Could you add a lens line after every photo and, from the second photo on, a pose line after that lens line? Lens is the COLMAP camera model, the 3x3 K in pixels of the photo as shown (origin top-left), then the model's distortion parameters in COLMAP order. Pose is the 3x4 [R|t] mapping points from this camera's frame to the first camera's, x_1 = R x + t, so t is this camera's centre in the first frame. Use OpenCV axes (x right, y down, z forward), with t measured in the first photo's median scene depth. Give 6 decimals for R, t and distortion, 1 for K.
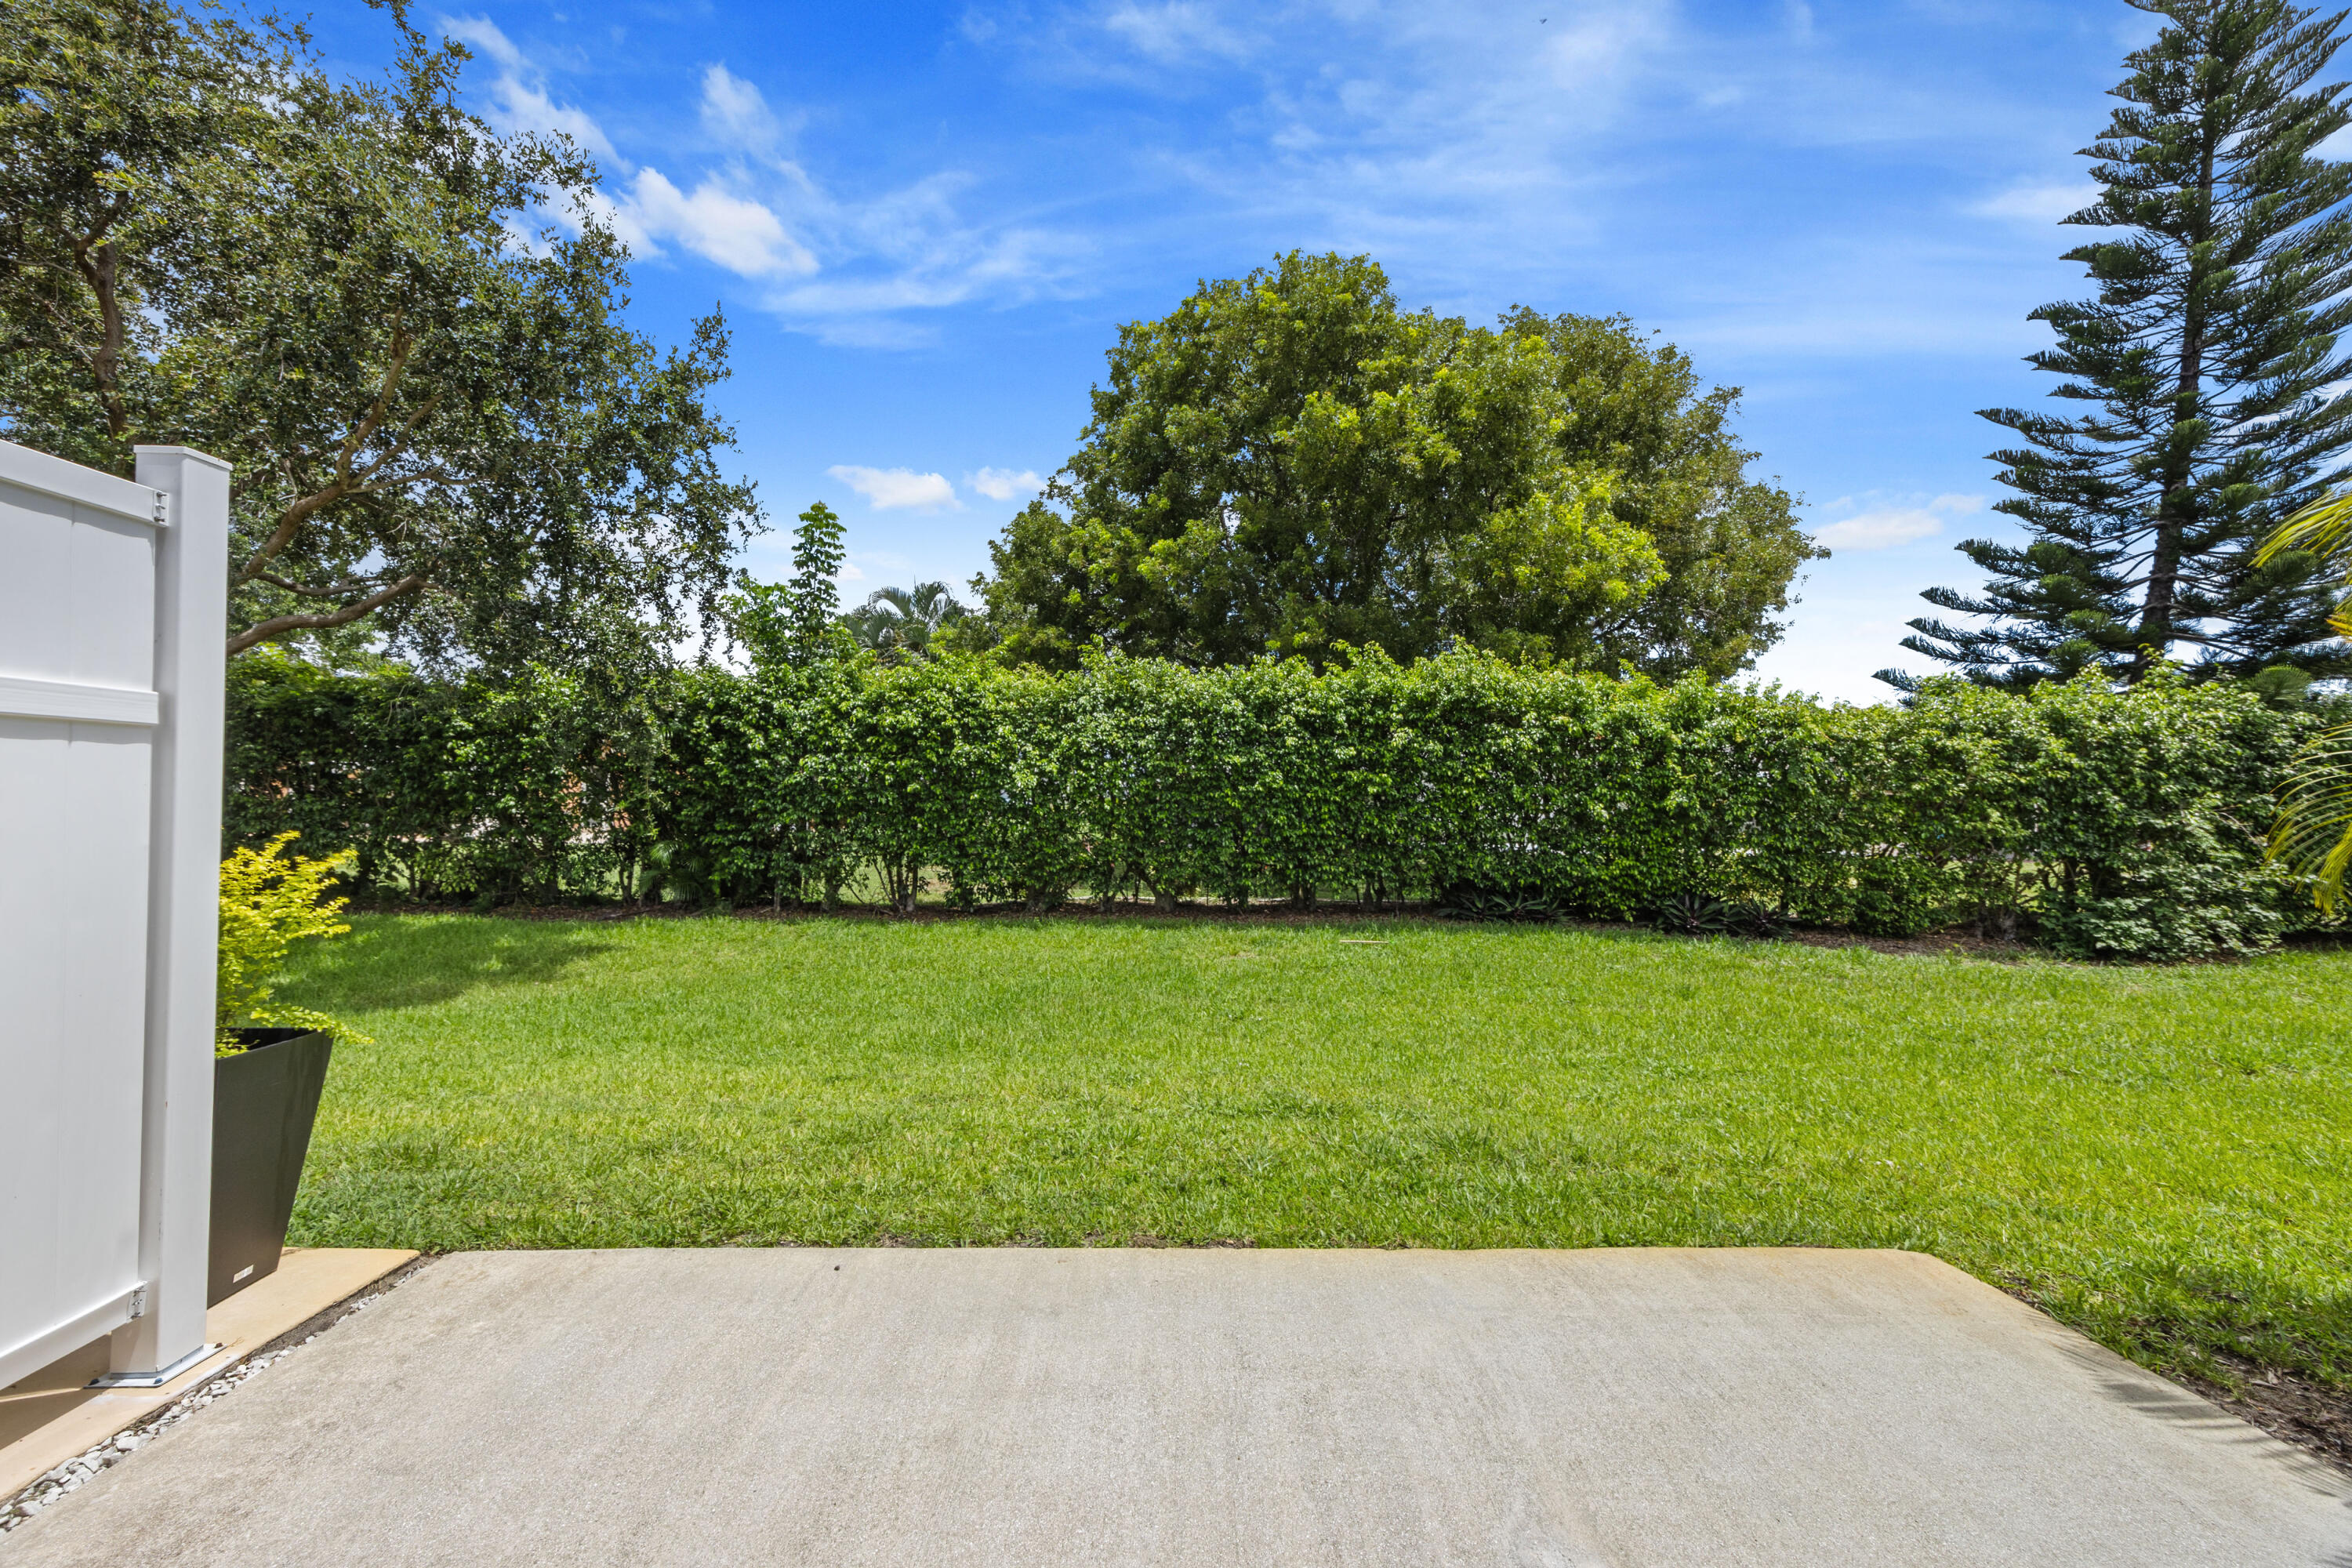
lens RADIAL K [[910.6, 0, 1177.6], [0, 910.6, 791.4], [0, 0, 1]] dist [-0.001565, -0.000251]
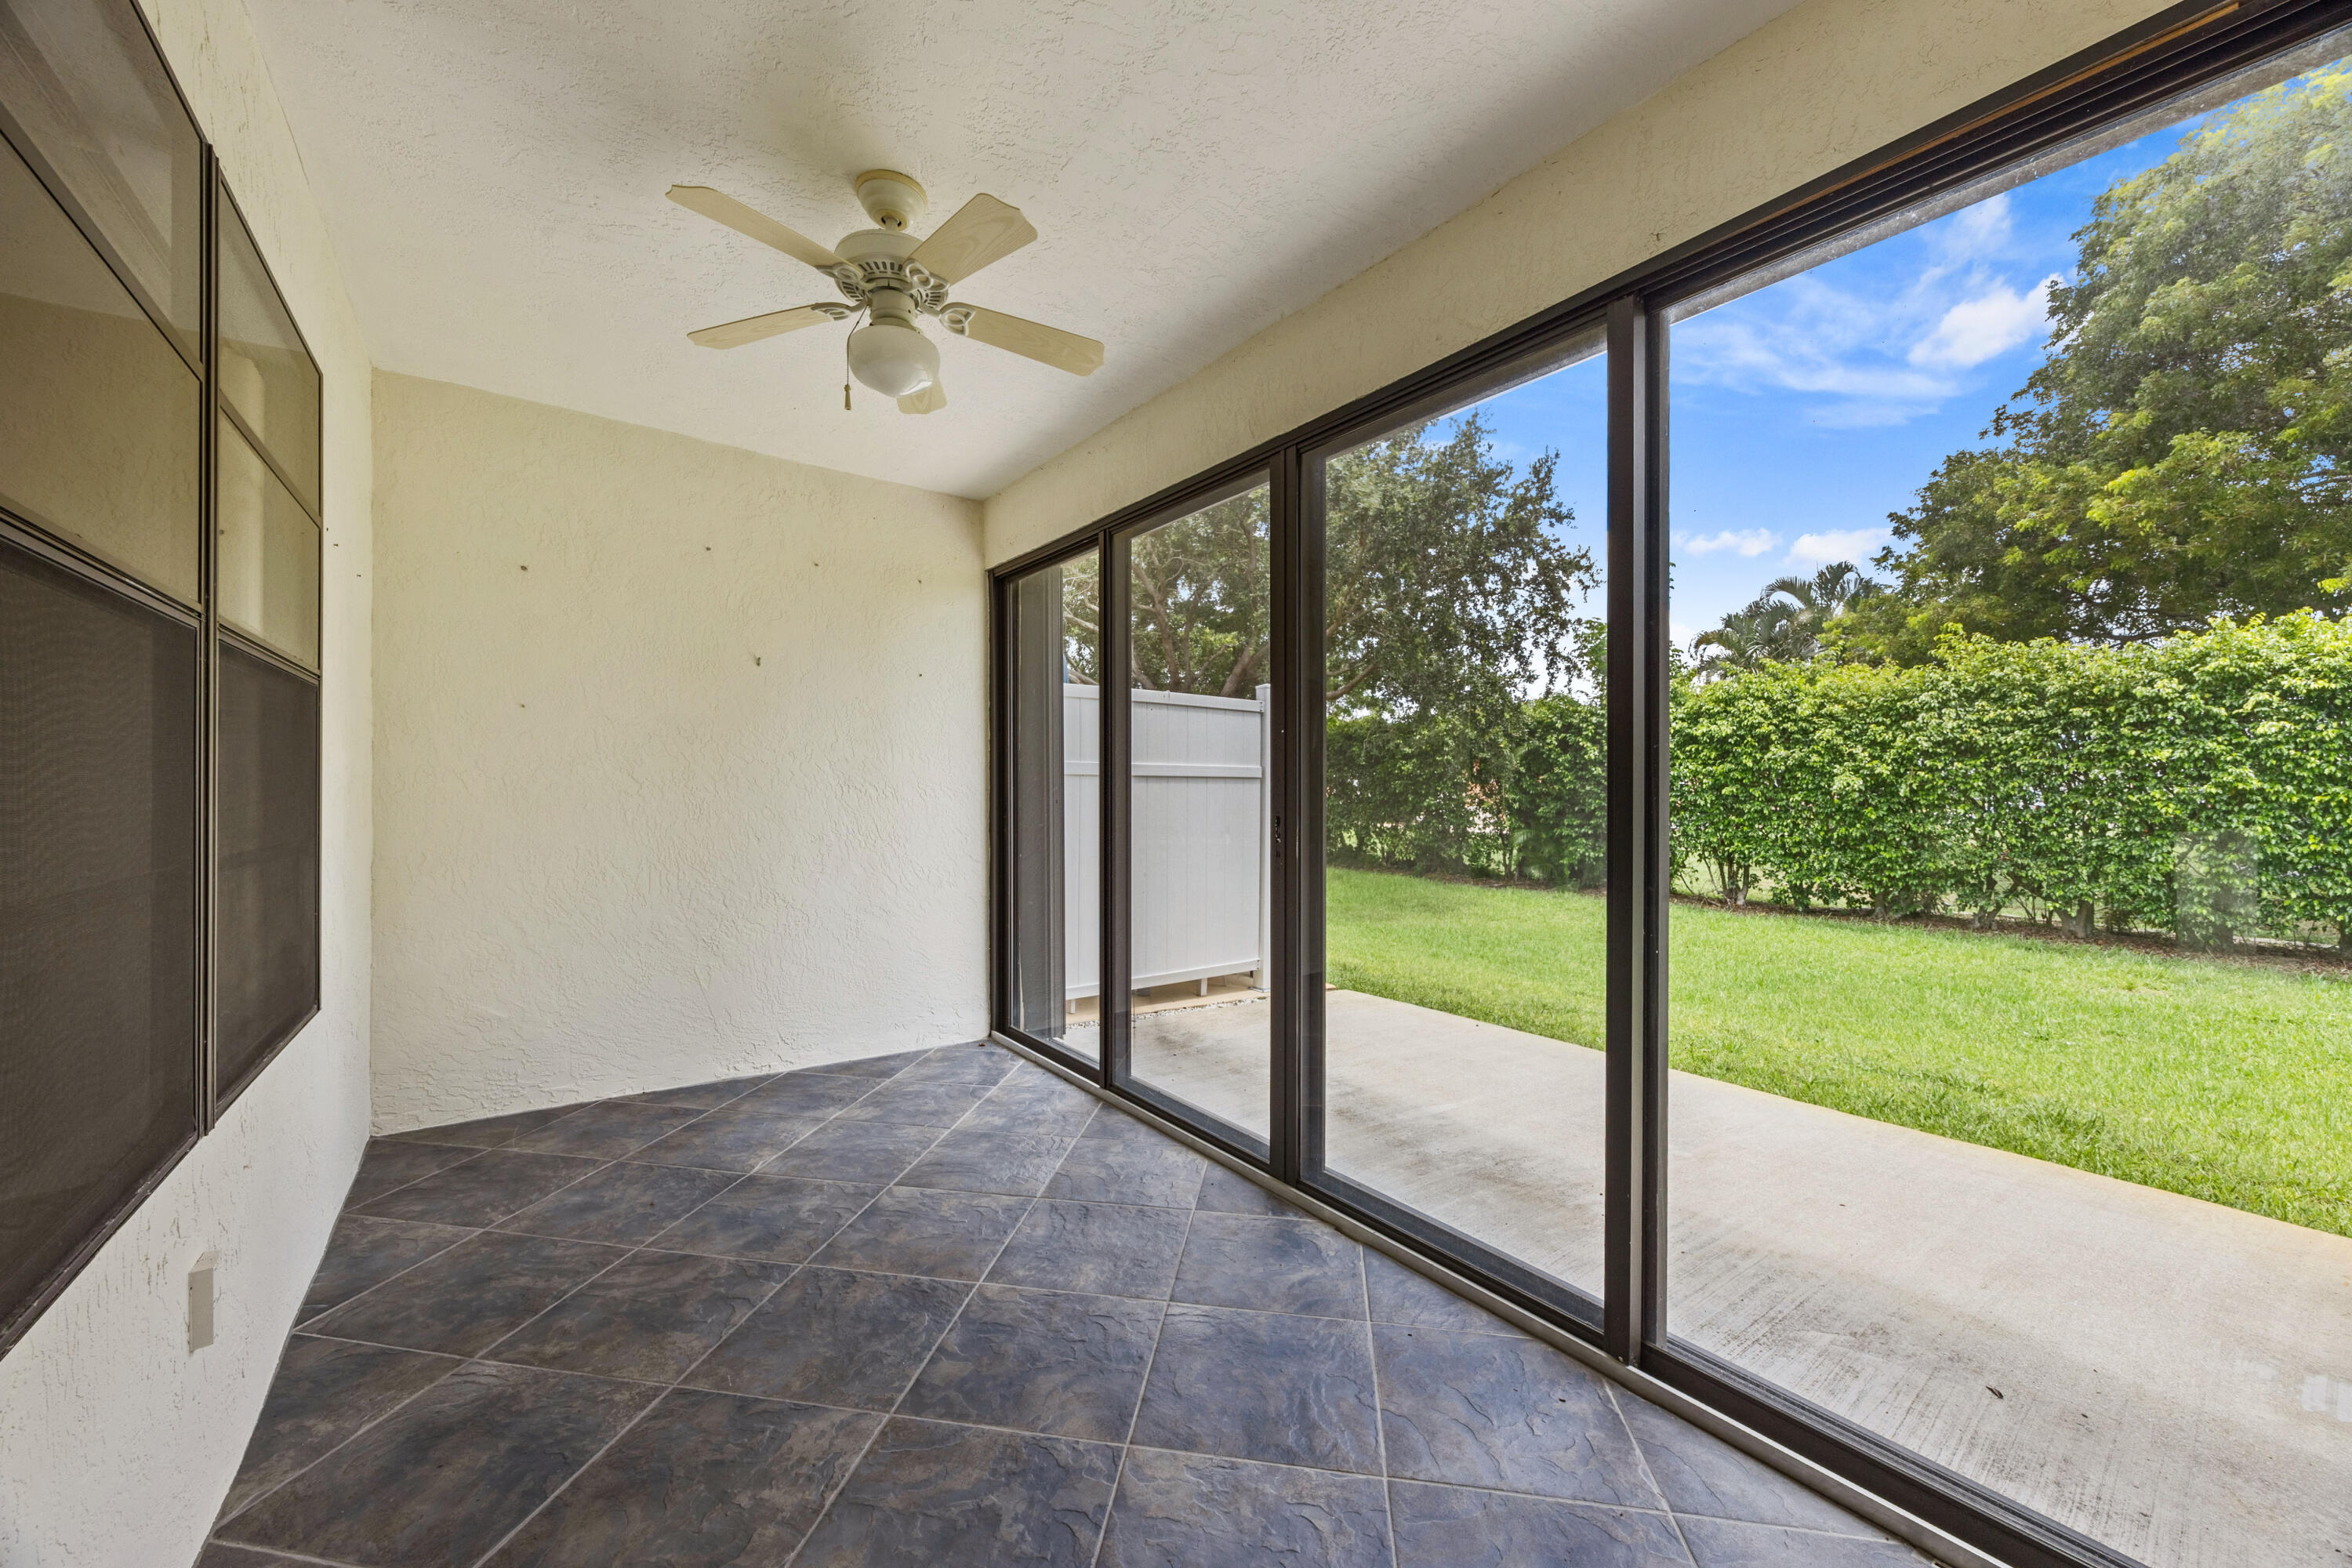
lens RADIAL K [[896.7, 0, 1165.1], [0, 896.7, 781.0], [0, 0, 1]] dist [0.001509, 0.000188]
pose [[0.568166, -0.012449, -0.822820, 0.211792], [0.004913, 0.999919, -0.011736, -0.005863], [0.822899, 0.002625, 0.568181, -0.176160]]
